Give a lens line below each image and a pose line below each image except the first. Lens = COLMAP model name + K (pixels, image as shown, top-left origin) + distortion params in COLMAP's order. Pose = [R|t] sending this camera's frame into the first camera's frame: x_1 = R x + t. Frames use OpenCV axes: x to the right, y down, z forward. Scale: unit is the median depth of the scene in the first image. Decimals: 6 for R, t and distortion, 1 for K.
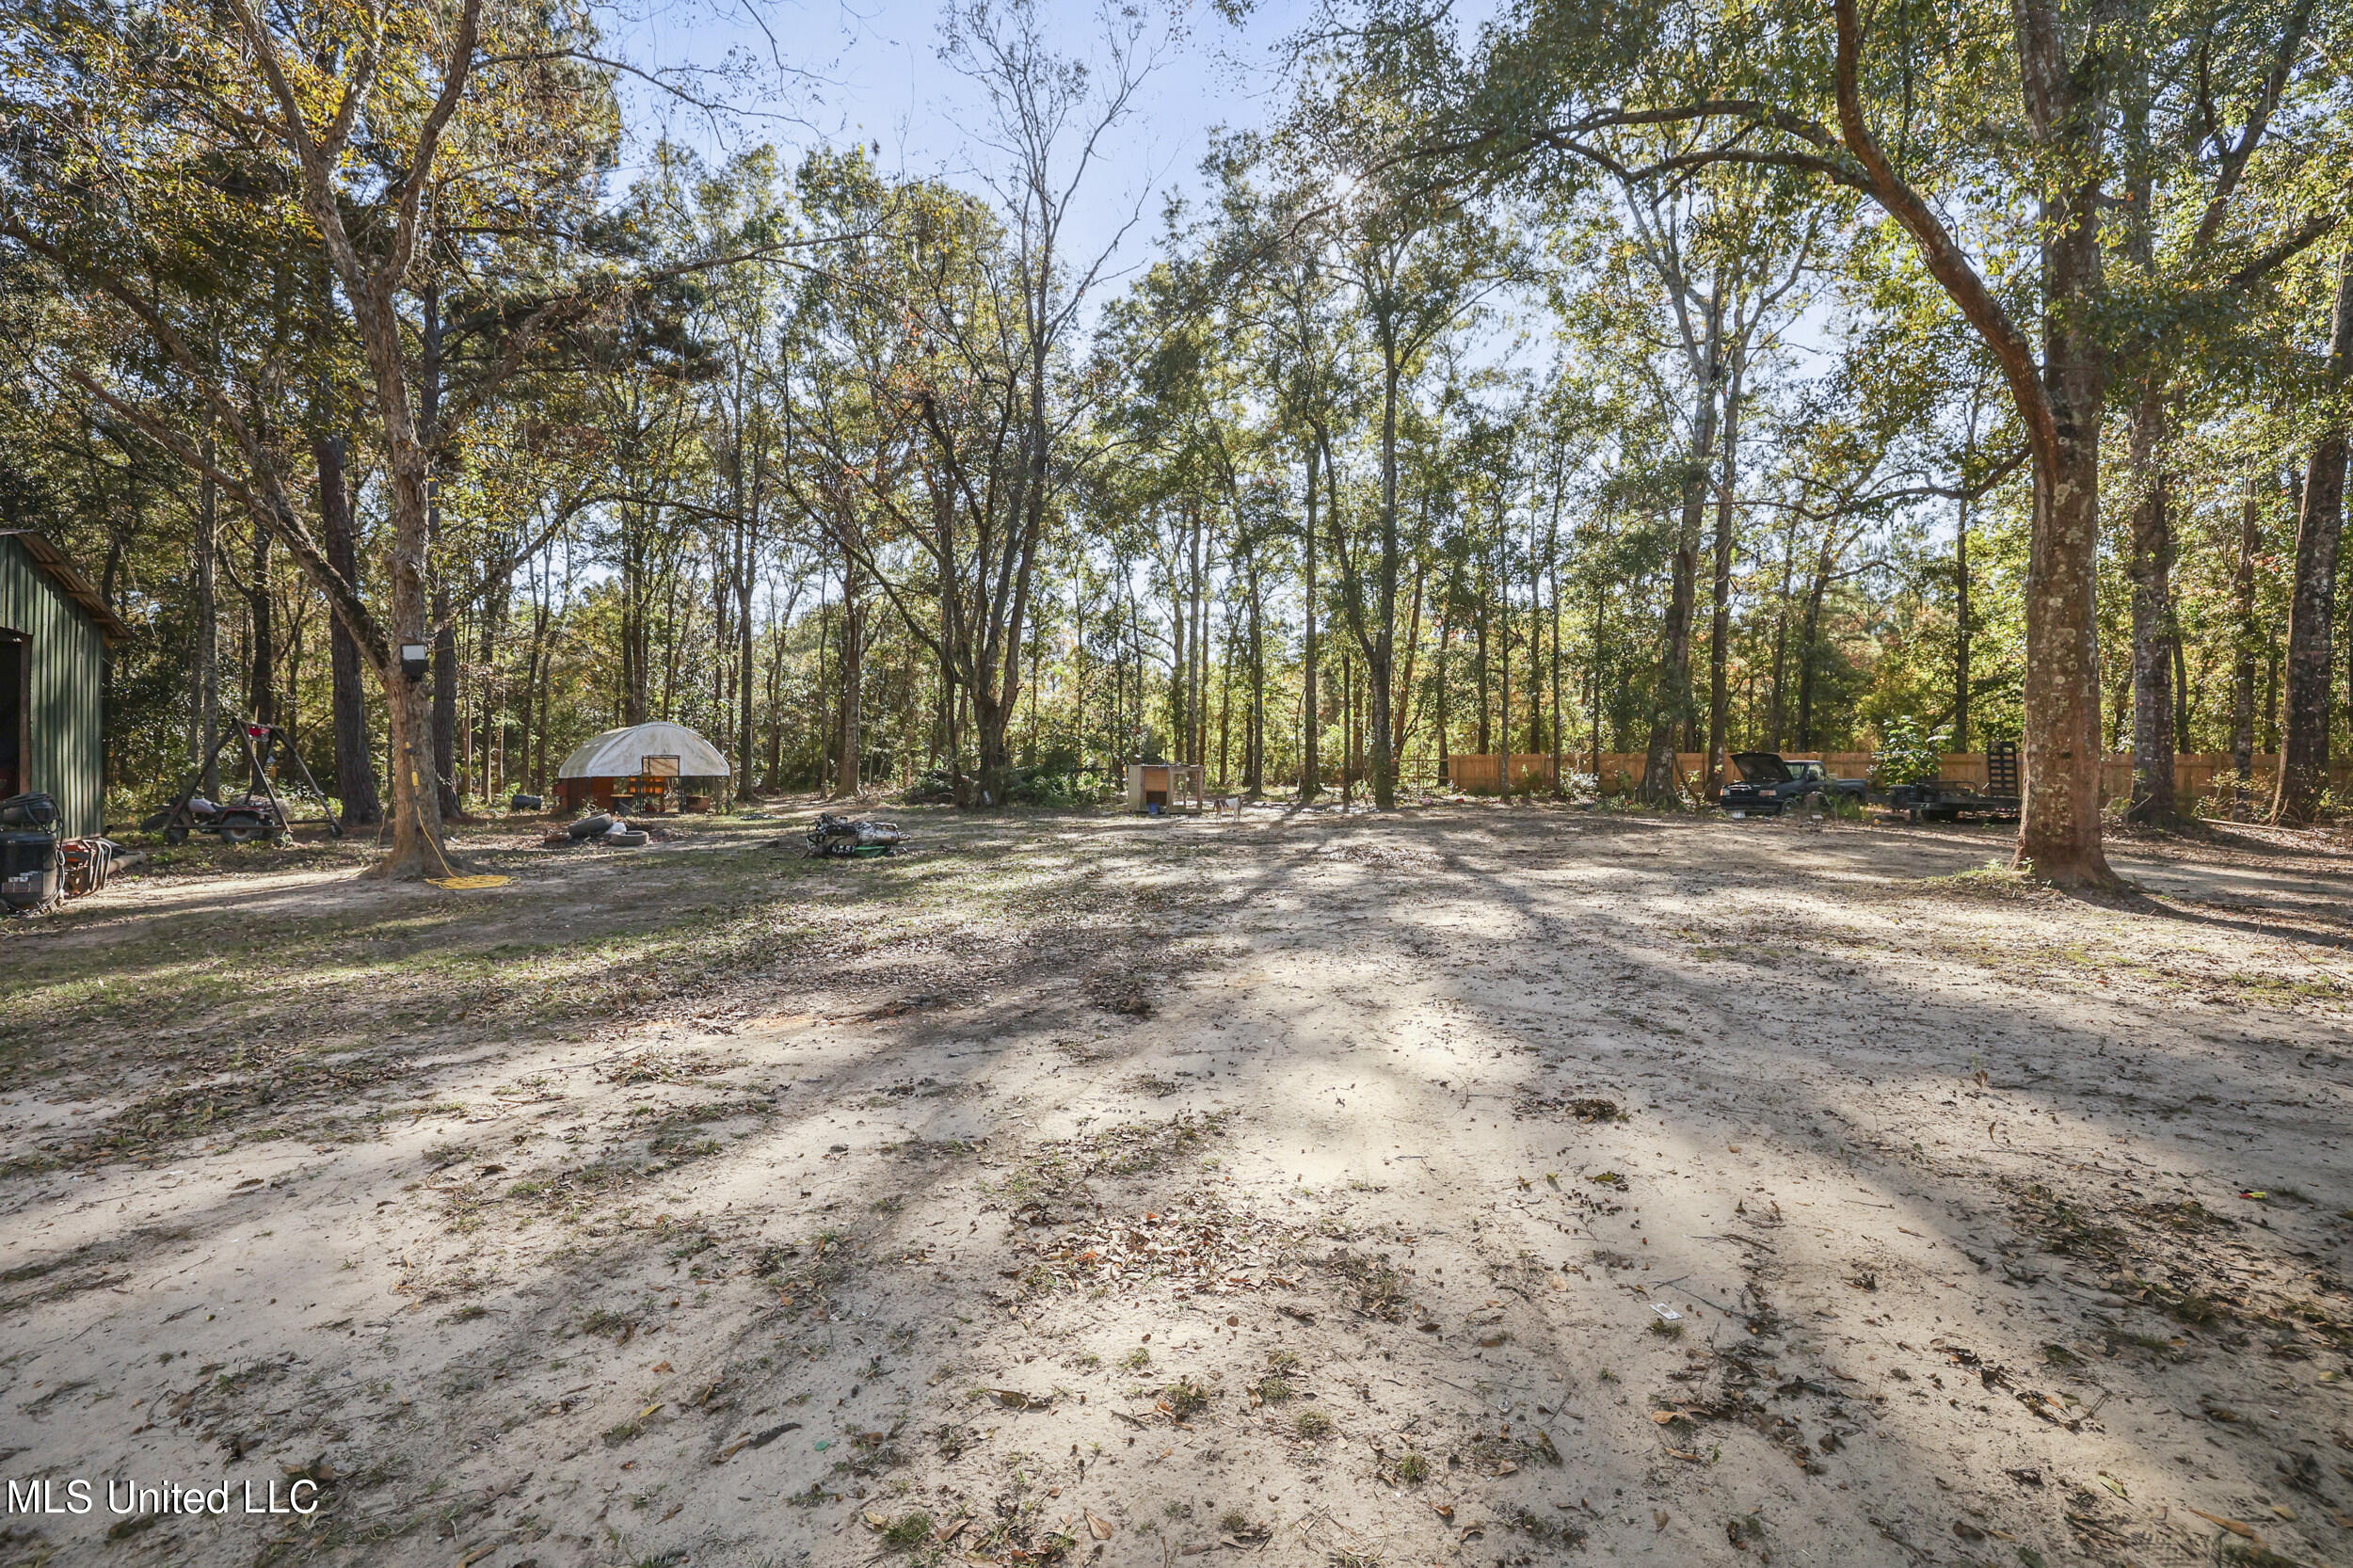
lens RADIAL K [[1023.1, 0, 1177.4], [0, 1023.1, 779.9], [0, 0, 1]] dist [-0.029047, 0.002604]
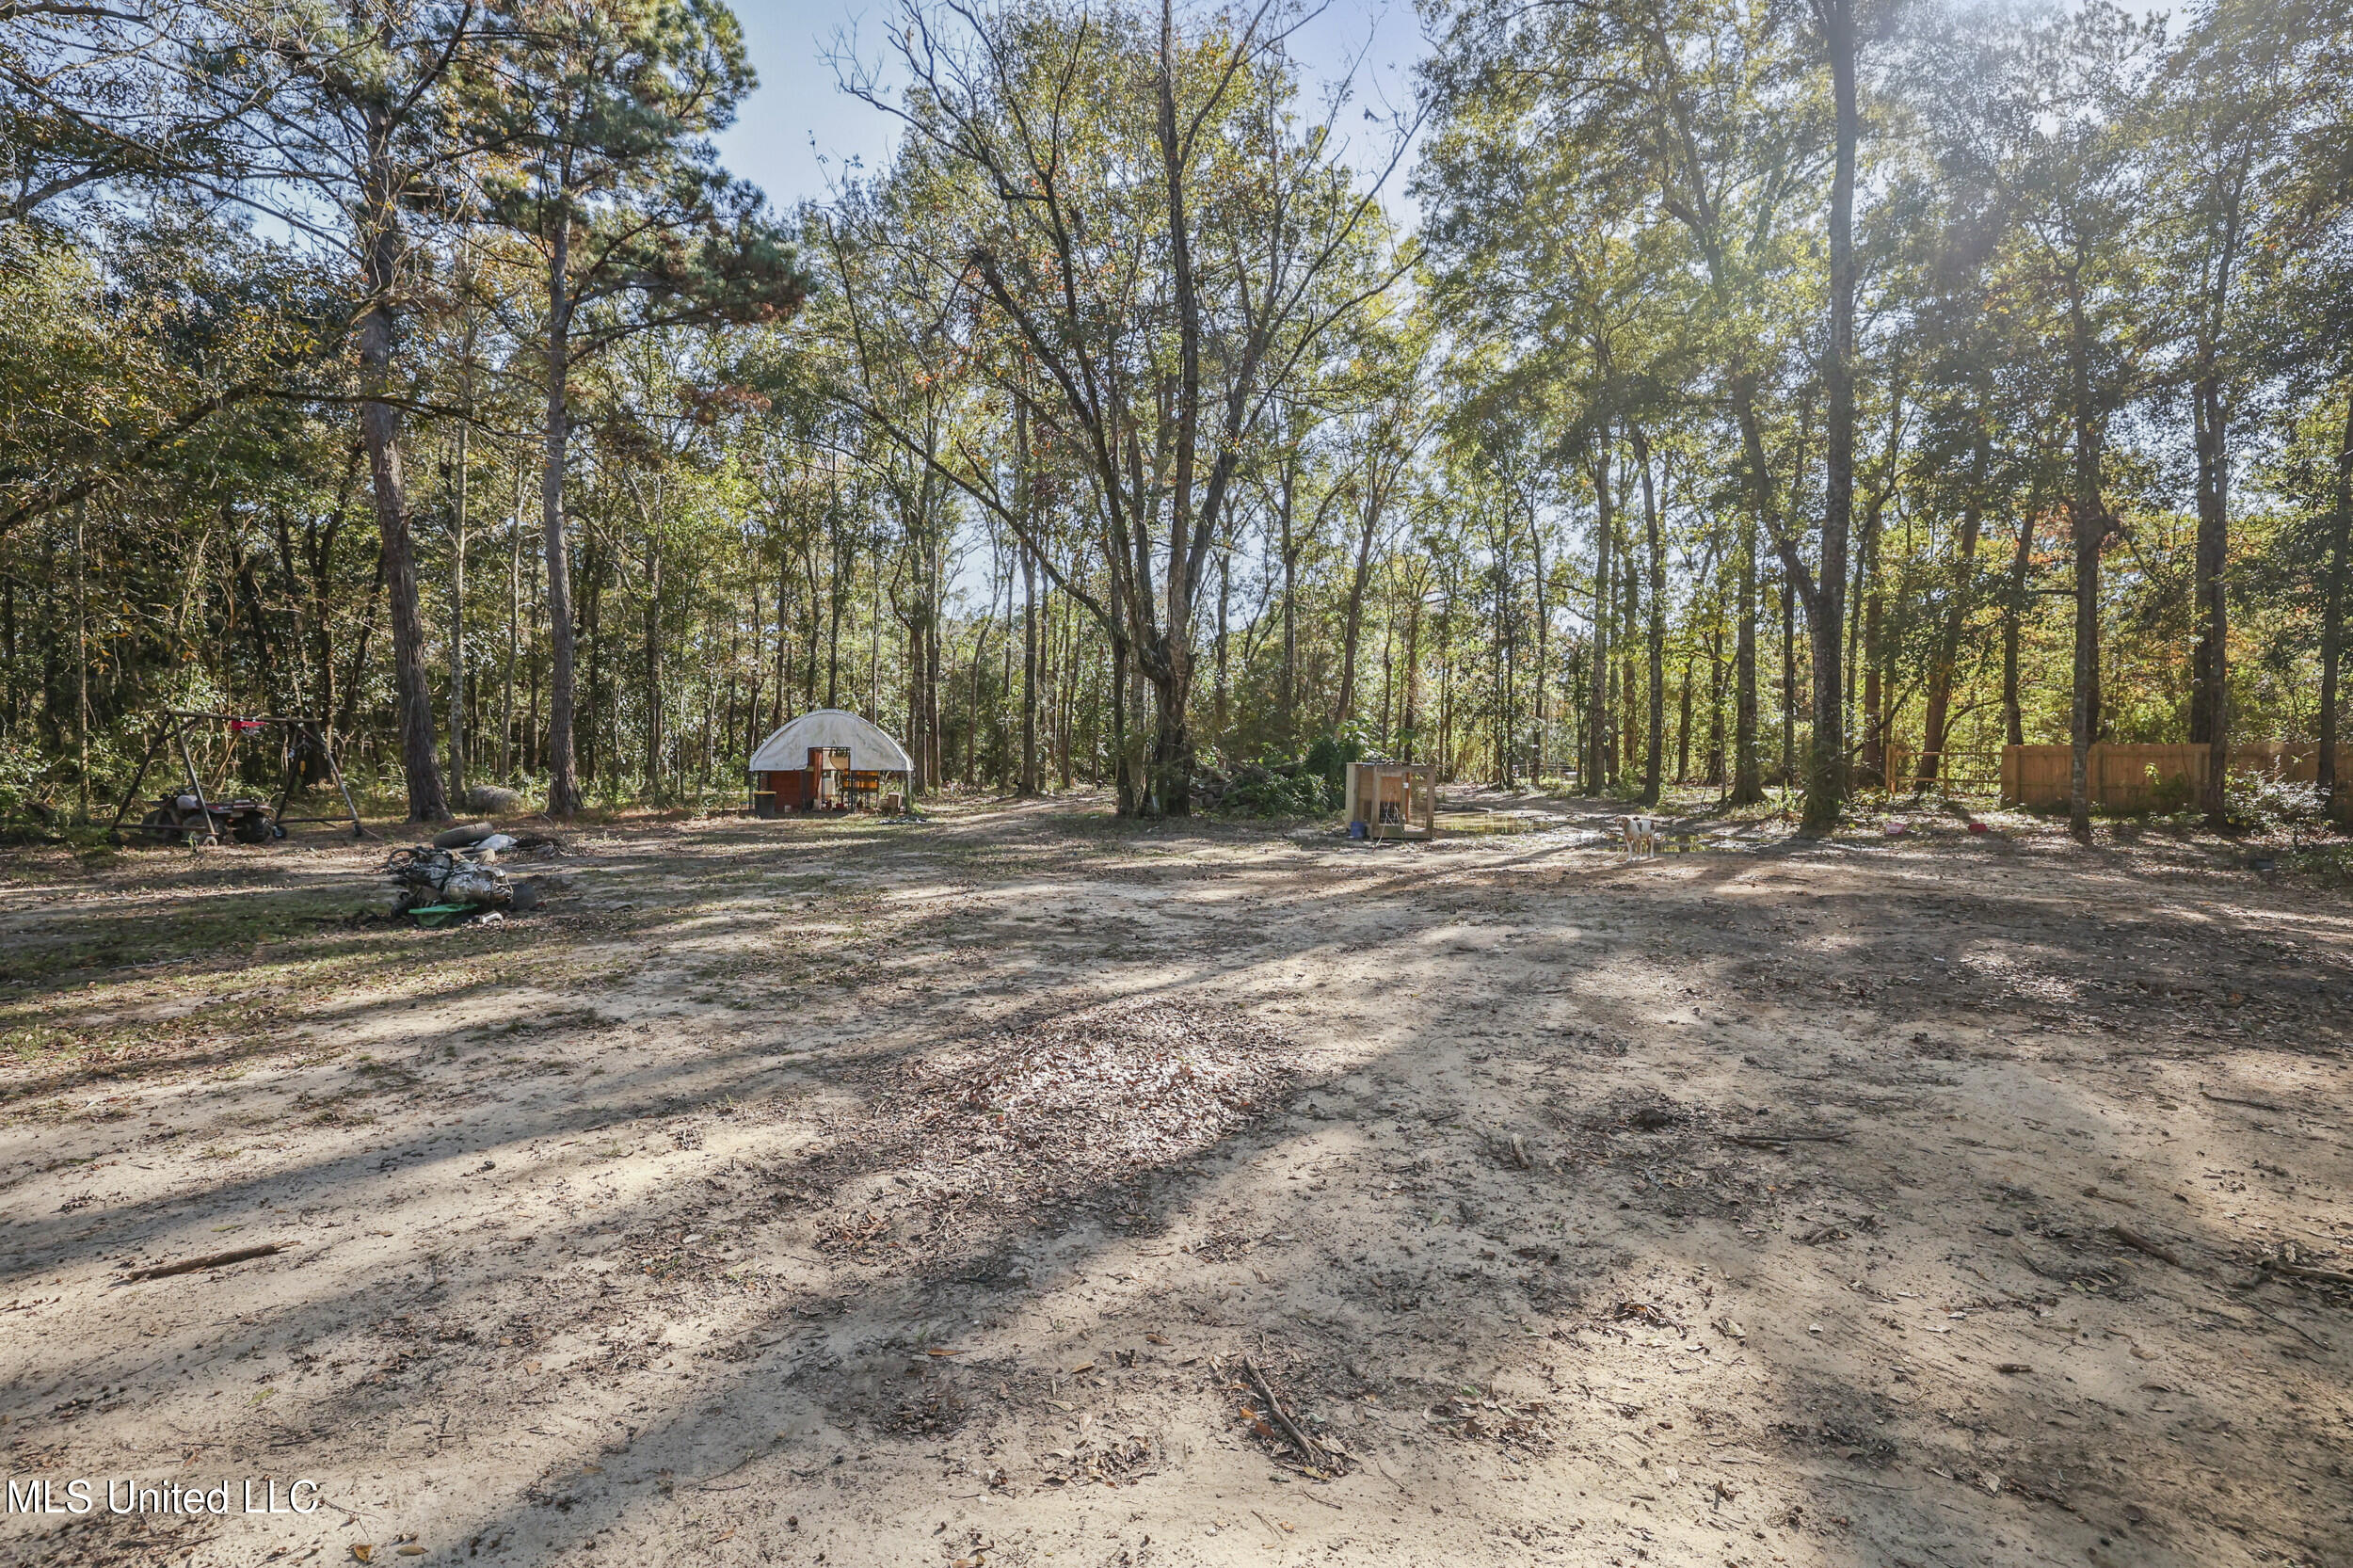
lens RADIAL K [[1023.1, 0, 1173.3], [0, 1023.1, 775.2], [0, 0, 1]] dist [-0.029047, 0.002604]
pose [[0.880173, 0.013325, -0.474467, 0.134907], [-0.009630, 0.999901, 0.010218, -0.009407], [0.474556, -0.004425, 0.880214, 0.281402]]
